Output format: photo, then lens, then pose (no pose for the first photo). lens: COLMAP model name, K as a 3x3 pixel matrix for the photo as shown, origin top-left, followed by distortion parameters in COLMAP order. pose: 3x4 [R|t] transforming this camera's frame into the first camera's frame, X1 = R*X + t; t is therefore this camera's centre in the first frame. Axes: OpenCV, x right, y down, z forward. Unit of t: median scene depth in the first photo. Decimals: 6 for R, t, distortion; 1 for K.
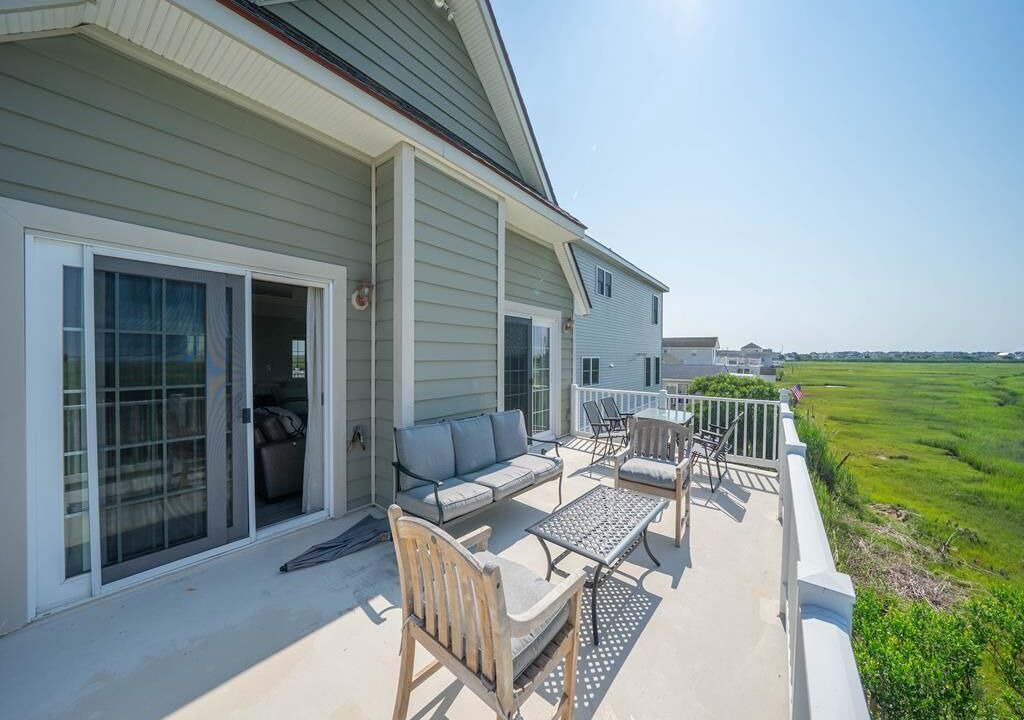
lens RADIAL K [[393.5, 0, 512.0], [0, 393.5, 360.0], [0, 0, 1]] dist [0.000461, 0.000079]
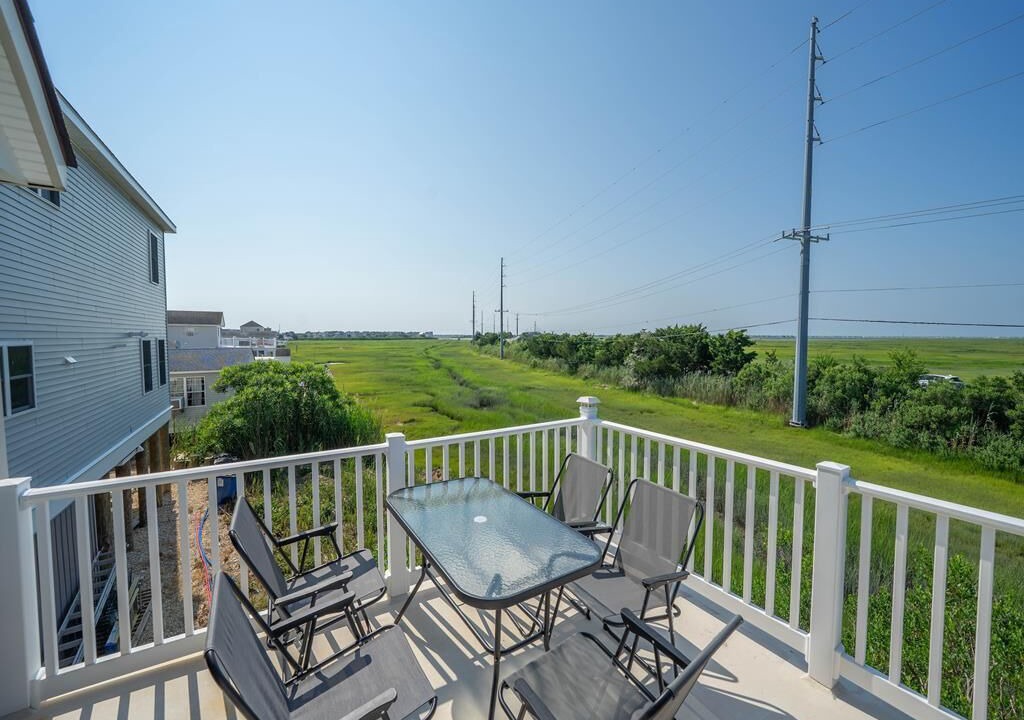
lens RADIAL K [[393.5, 0, 512.0], [0, 393.5, 360.0], [0, 0, 1]] dist [0.000461, 0.000079]
pose [[0.395834, -0.061531, 0.916258, 0.017466], [0.012451, 0.998021, 0.061643, -0.003721], [-0.918238, -0.012992, 0.395816, 0.156052]]
